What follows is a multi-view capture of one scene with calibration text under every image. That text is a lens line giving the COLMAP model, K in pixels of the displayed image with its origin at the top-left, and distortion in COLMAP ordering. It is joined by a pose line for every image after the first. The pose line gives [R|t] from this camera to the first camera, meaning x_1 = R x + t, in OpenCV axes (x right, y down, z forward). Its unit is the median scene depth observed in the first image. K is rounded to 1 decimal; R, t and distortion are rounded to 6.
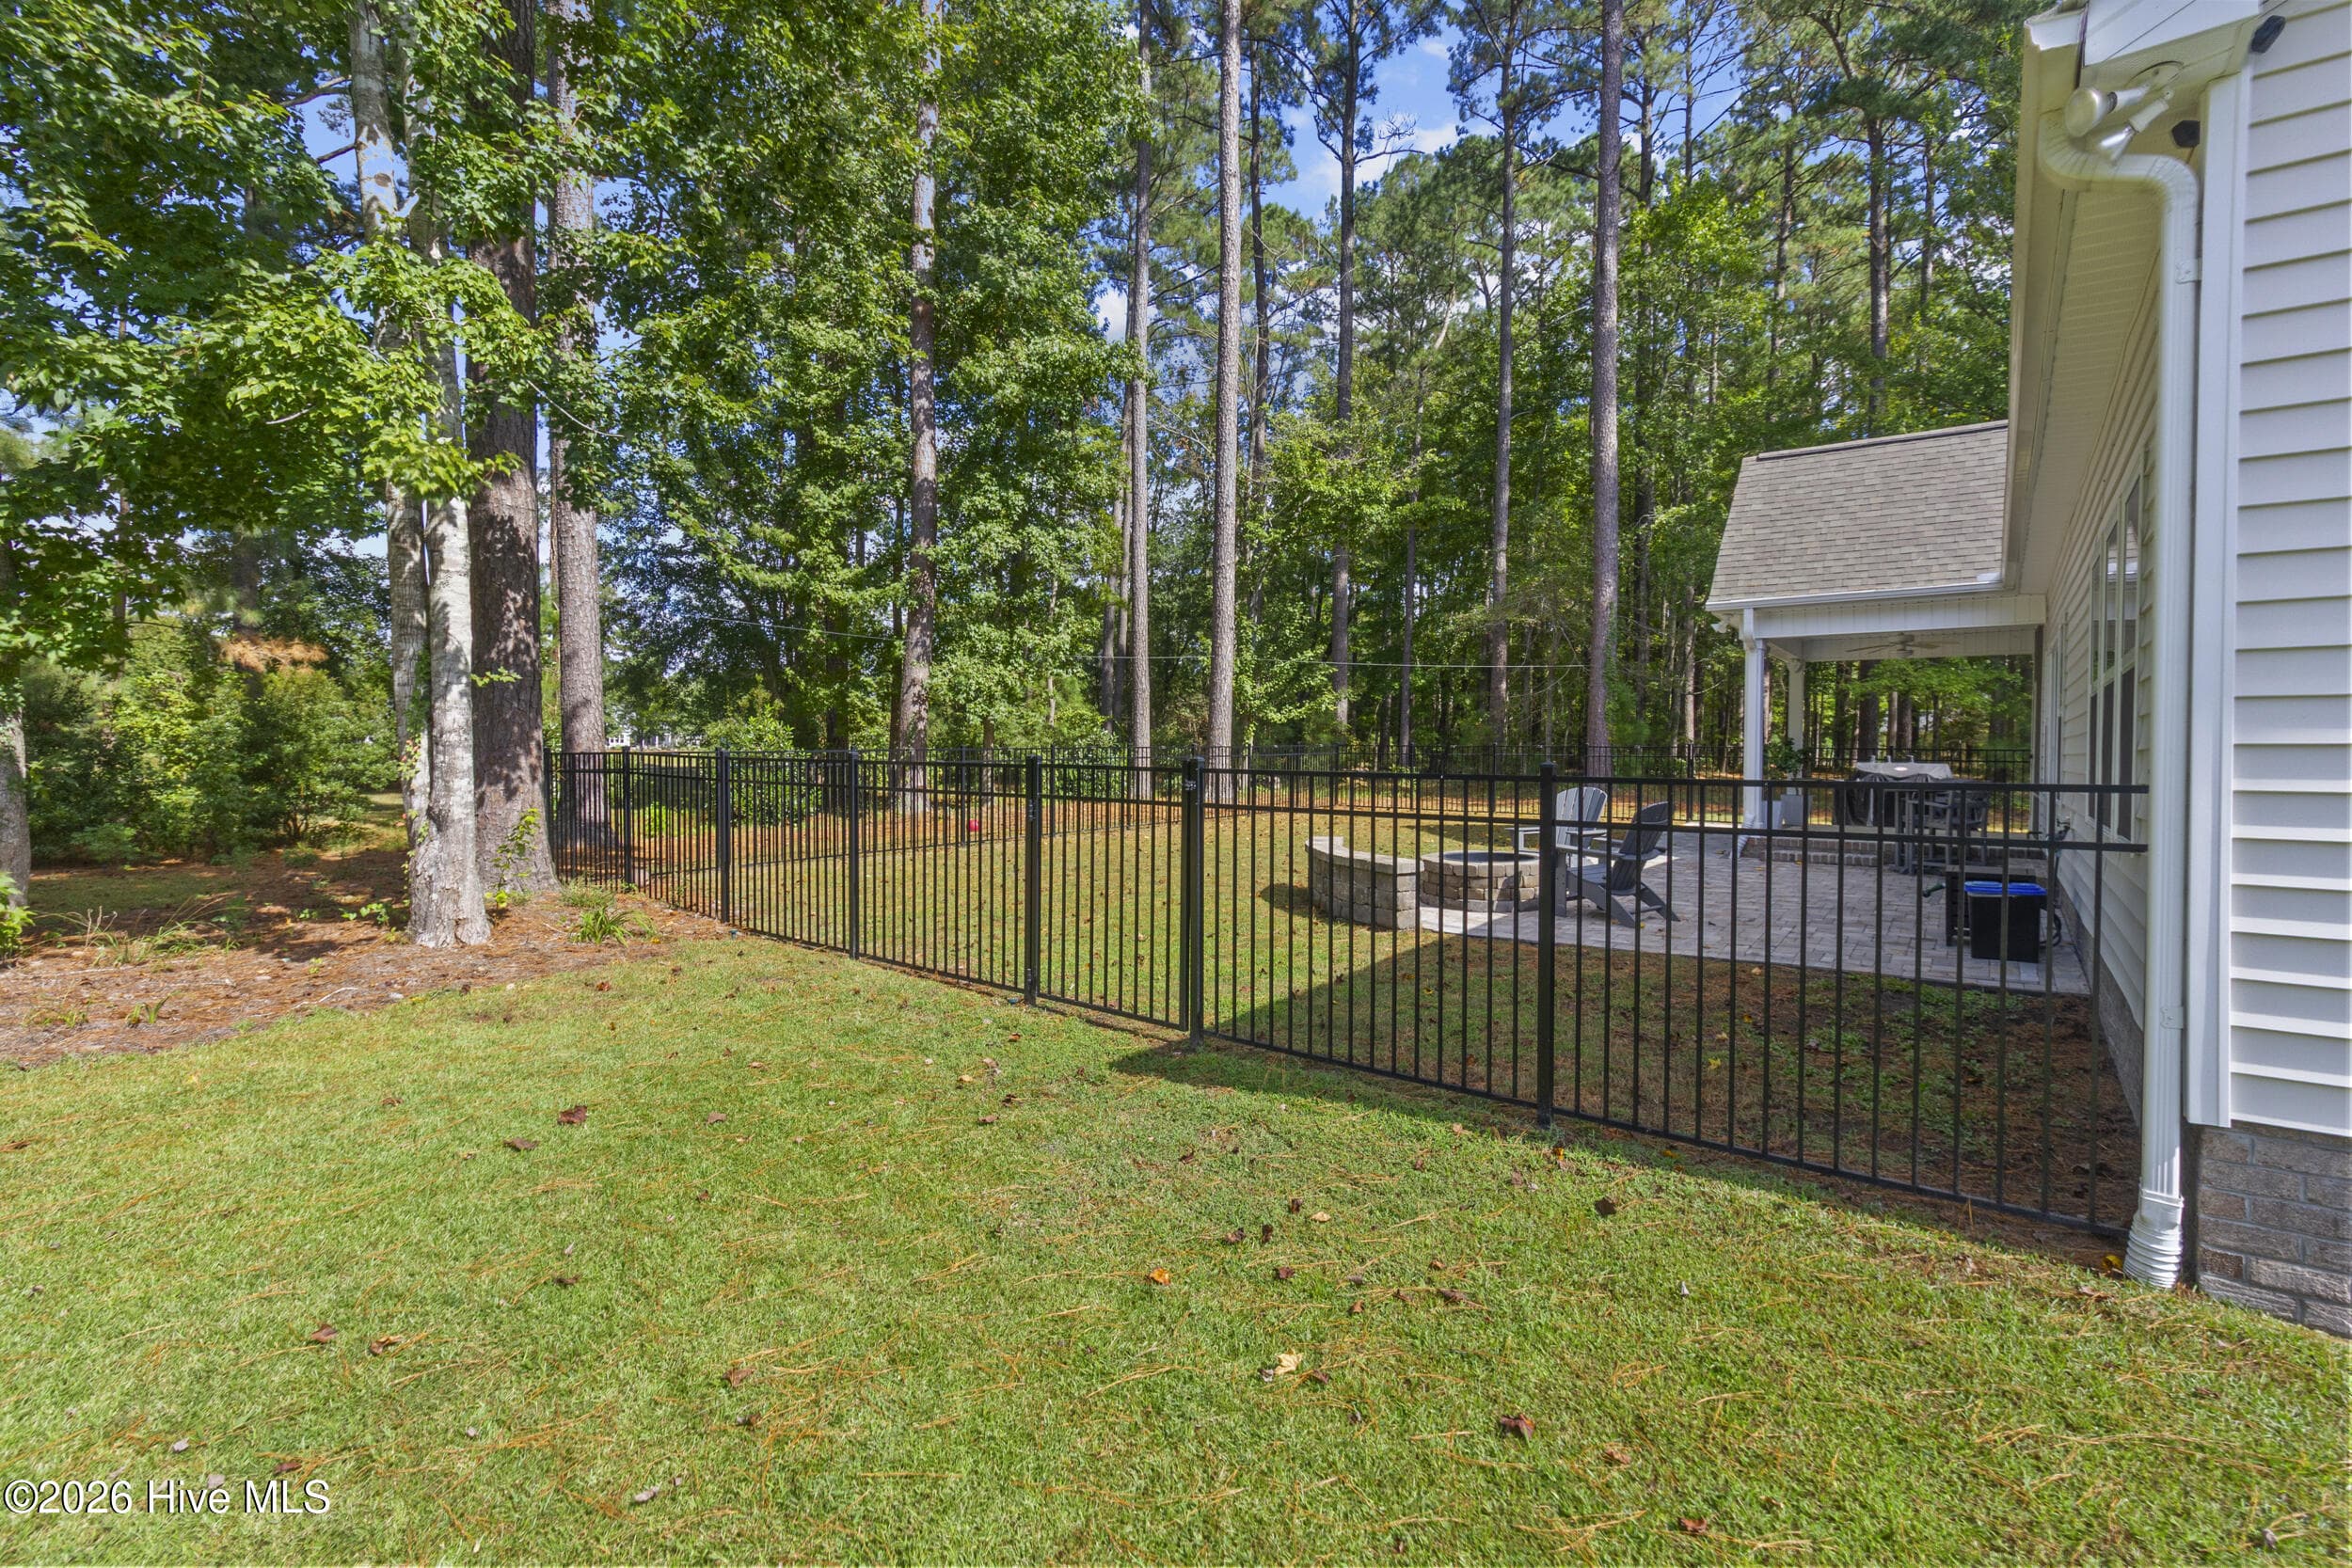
lens RADIAL K [[1135.2, 0, 1176.0], [0, 1135.2, 784.0], [0, 0, 1]] dist [0.001114, 0.000317]
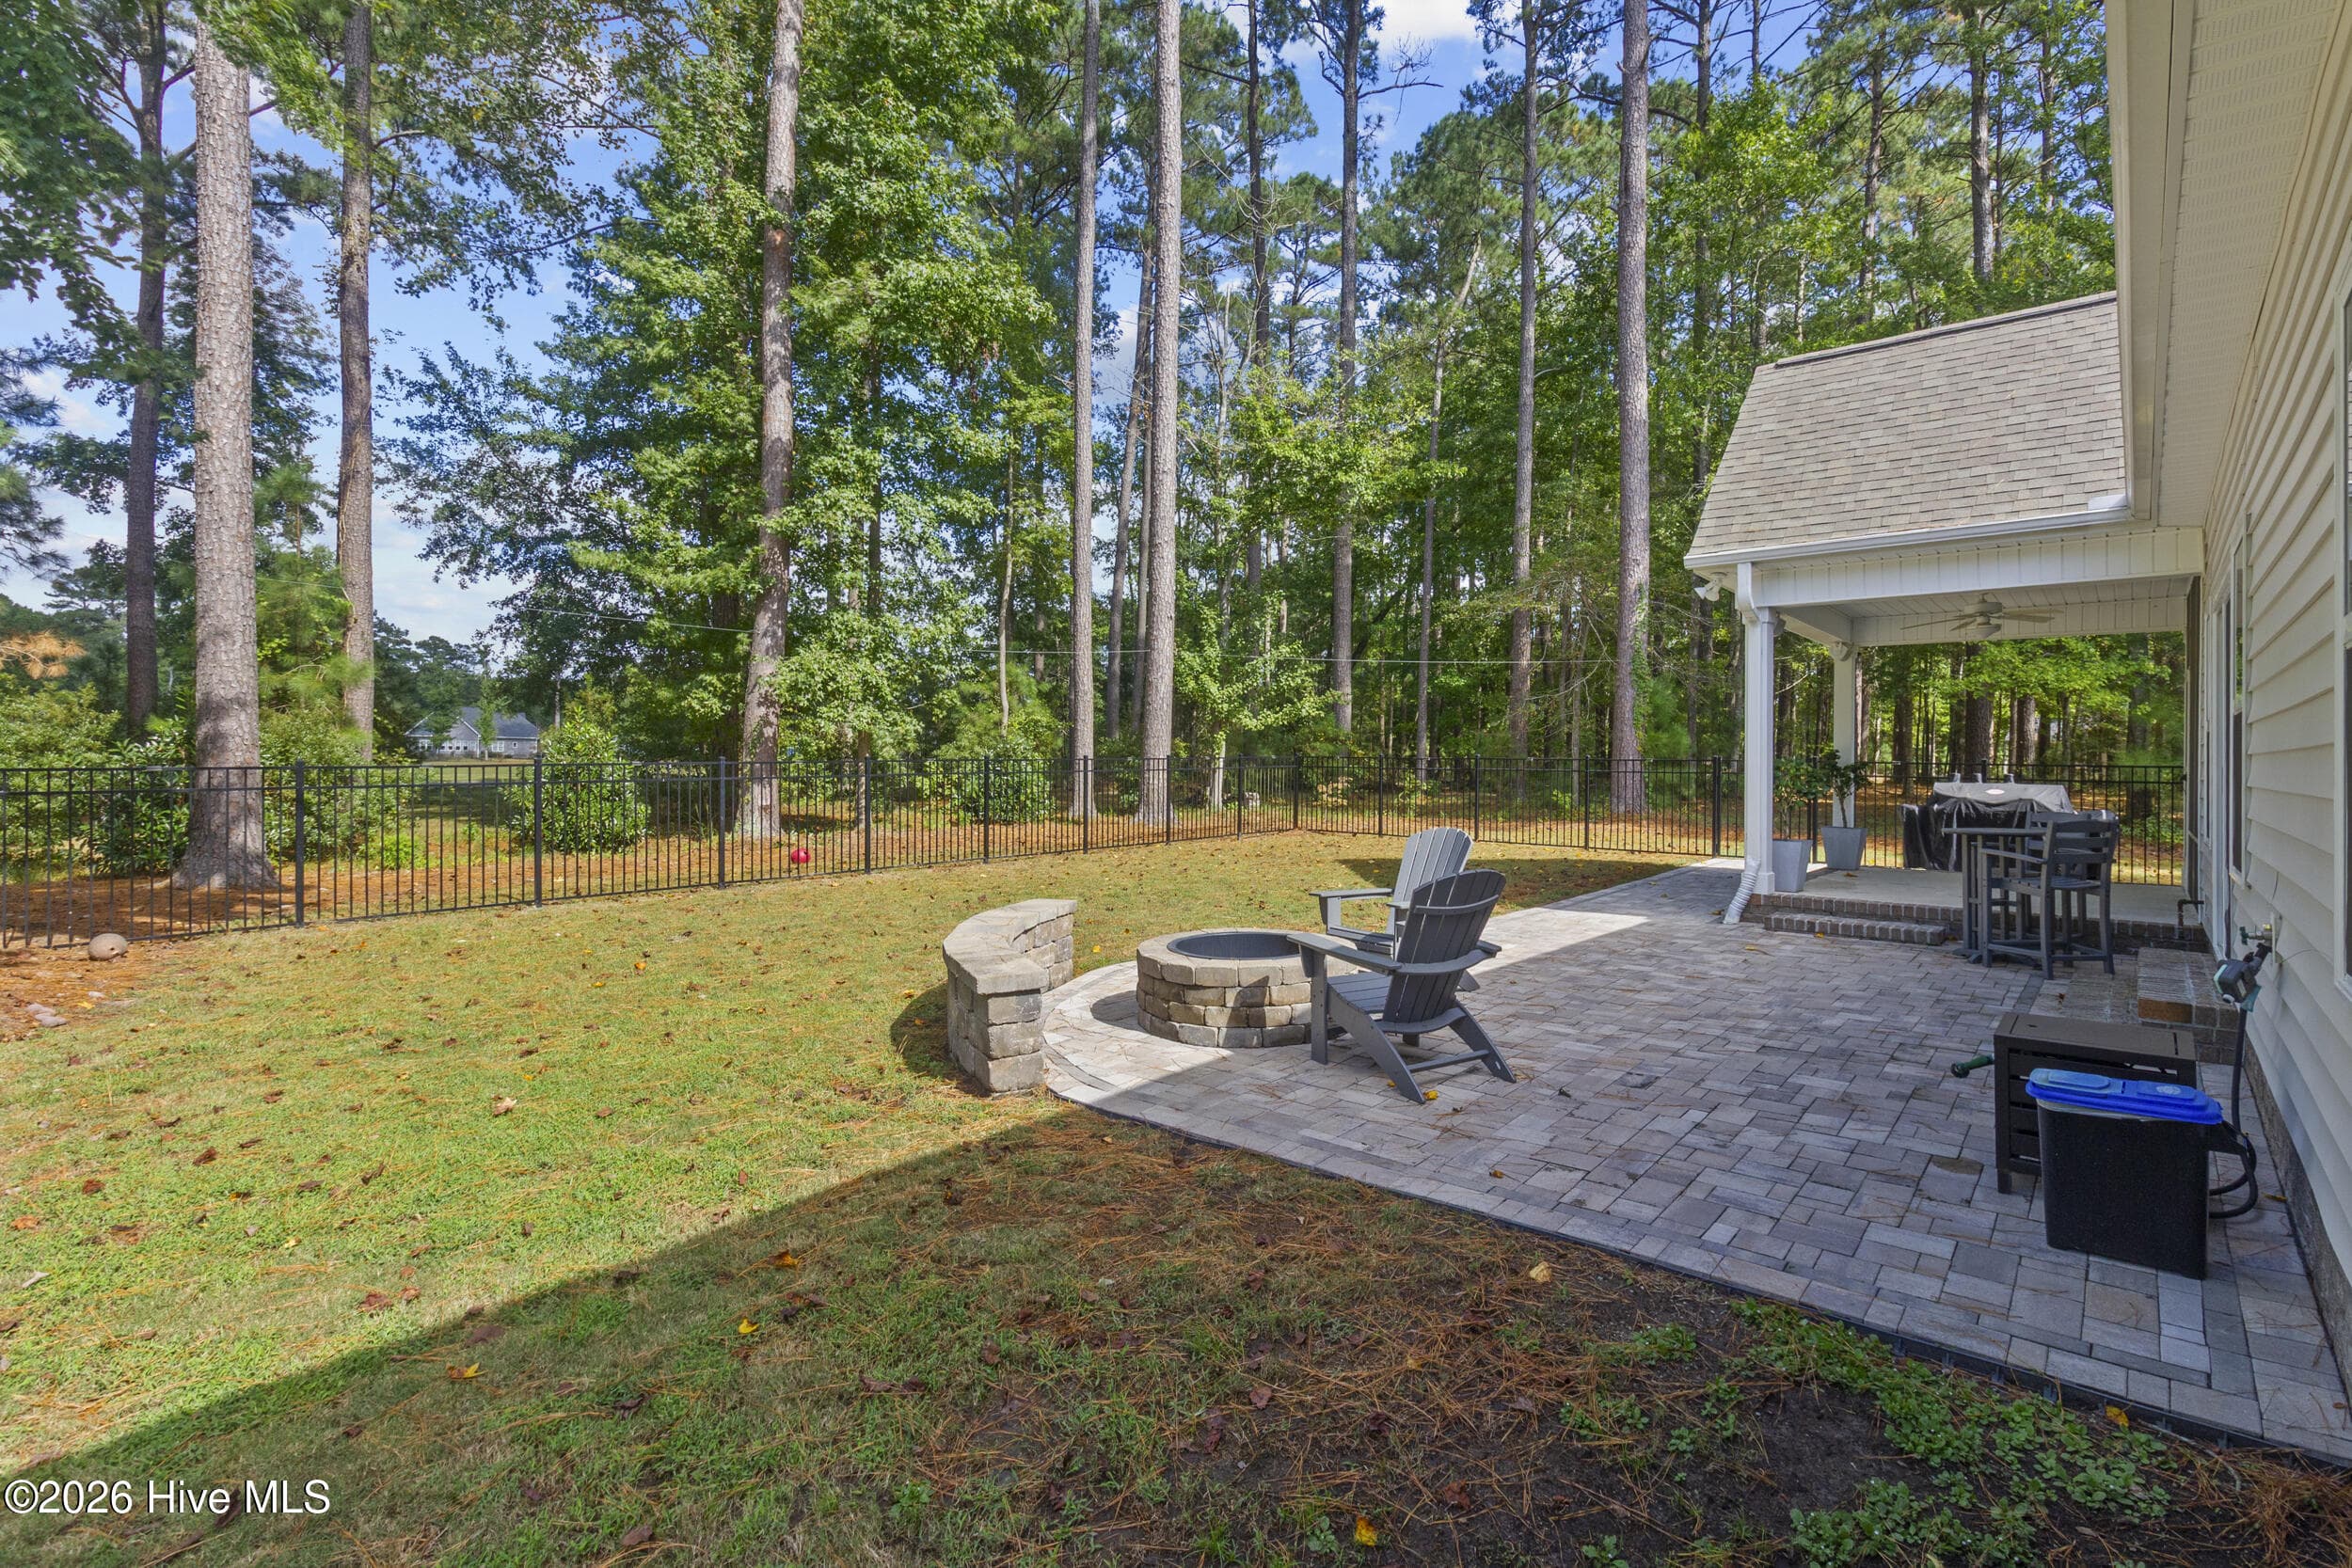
lens RADIAL K [[1146.3, 0, 1172.7], [0, 1146.3, 772.6], [0, 0, 1]] dist [-0.001620, -0.000728]
pose [[0.997111, 0.002865, -0.075901, 0.137176], [-0.004195, 0.999840, -0.017372, -0.008697], [0.075839, 0.017640, 0.996964, 0.182874]]
